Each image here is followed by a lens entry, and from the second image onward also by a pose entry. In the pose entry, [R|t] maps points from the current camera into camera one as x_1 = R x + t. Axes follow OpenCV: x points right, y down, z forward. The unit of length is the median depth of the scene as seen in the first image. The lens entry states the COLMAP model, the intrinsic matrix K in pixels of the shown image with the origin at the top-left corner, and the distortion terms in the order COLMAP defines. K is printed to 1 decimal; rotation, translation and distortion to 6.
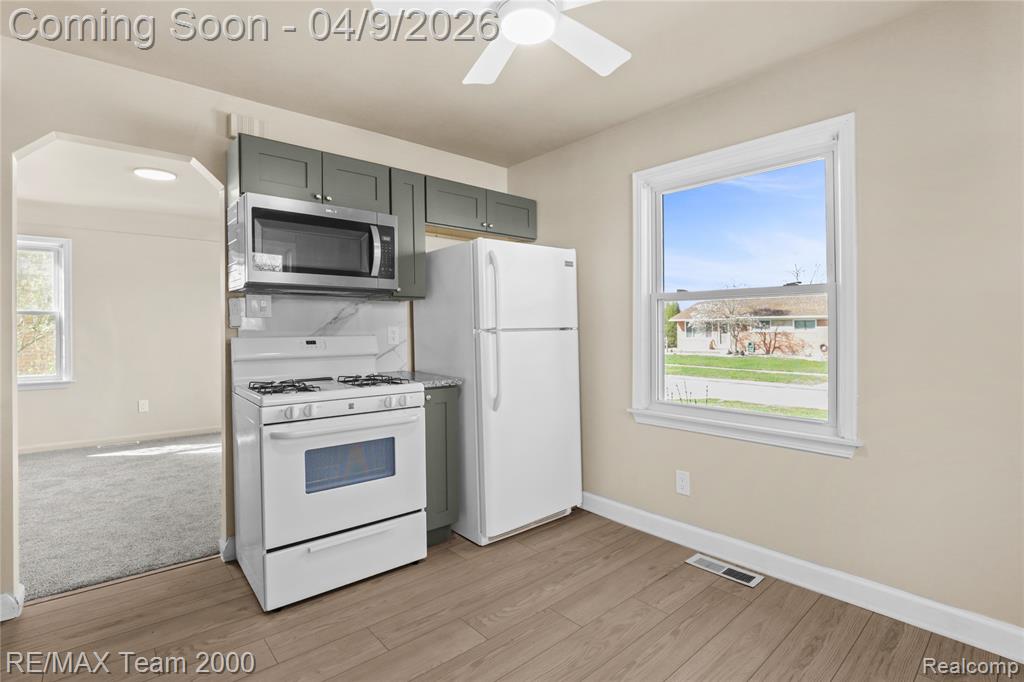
lens RADIAL K [[503.8, 0, 519.8], [0, 503.8, 311.7], [0, 0, 1]] dist [-0.003786, -0.000254]
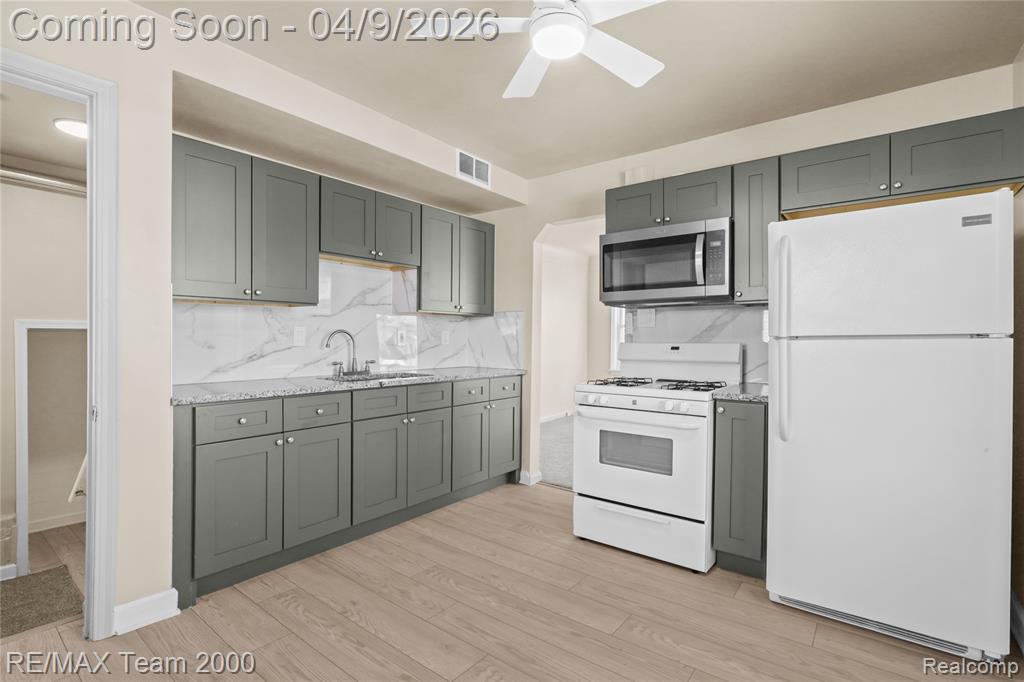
lens RADIAL K [[495.9, 0, 512.0], [0, 495.9, 341.0], [0, 0, 1]] dist [-0.001672, -0.000257]
pose [[0.178257, 0.008614, -0.983946, 0.679247], [0.030867, 0.999421, 0.014342, 0.019341], [0.983500, -0.032928, 0.177888, 0.482000]]
